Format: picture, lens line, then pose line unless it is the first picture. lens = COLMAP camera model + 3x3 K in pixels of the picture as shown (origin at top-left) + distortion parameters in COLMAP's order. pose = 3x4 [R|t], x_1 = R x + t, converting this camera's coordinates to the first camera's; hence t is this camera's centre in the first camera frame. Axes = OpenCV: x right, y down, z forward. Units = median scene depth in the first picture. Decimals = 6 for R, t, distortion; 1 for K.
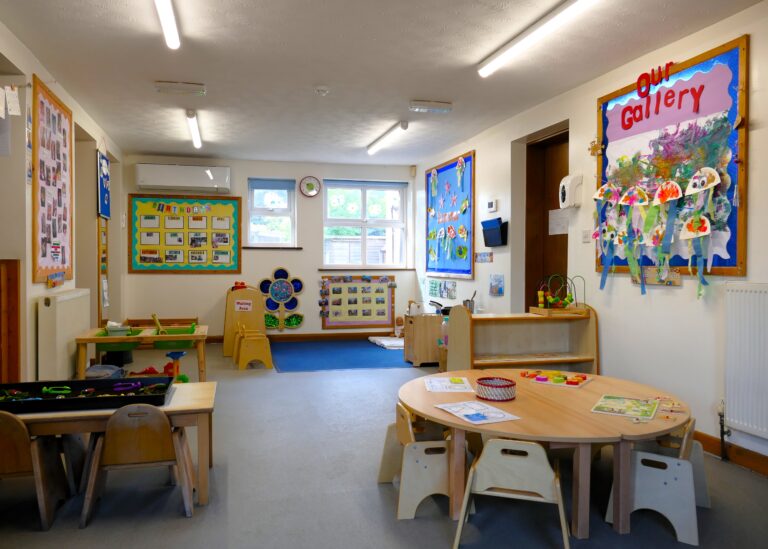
lens RADIAL K [[573.9, 0, 379.8], [0, 573.9, 273.5], [0, 0, 1]] dist [-0.007588, -0.005192]
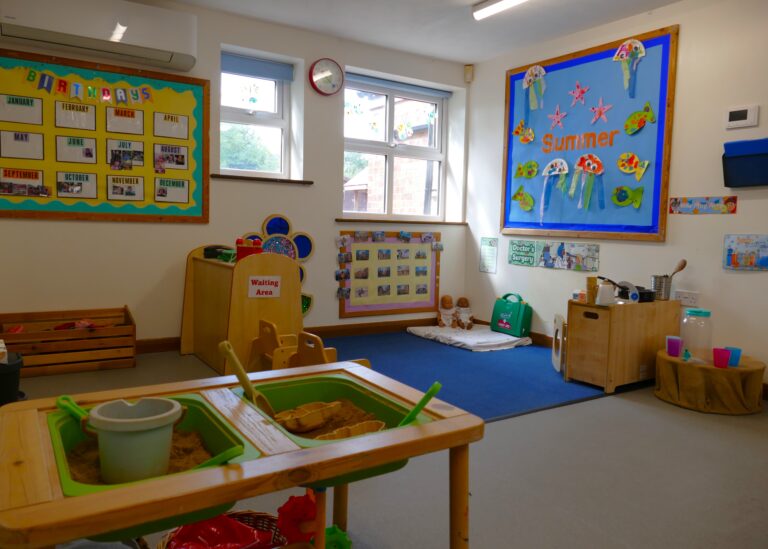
lens RADIAL K [[573.9, 0, 388.0], [0, 573.9, 272.1], [0, 0, 1]] dist [-0.007588, -0.005192]
pose [[0.944870, -0.003004, 0.327433, -0.259005], [-0.020129, 0.997534, 0.067238, 0.006312], [-0.326828, -0.070122, 0.942479, 0.425520]]
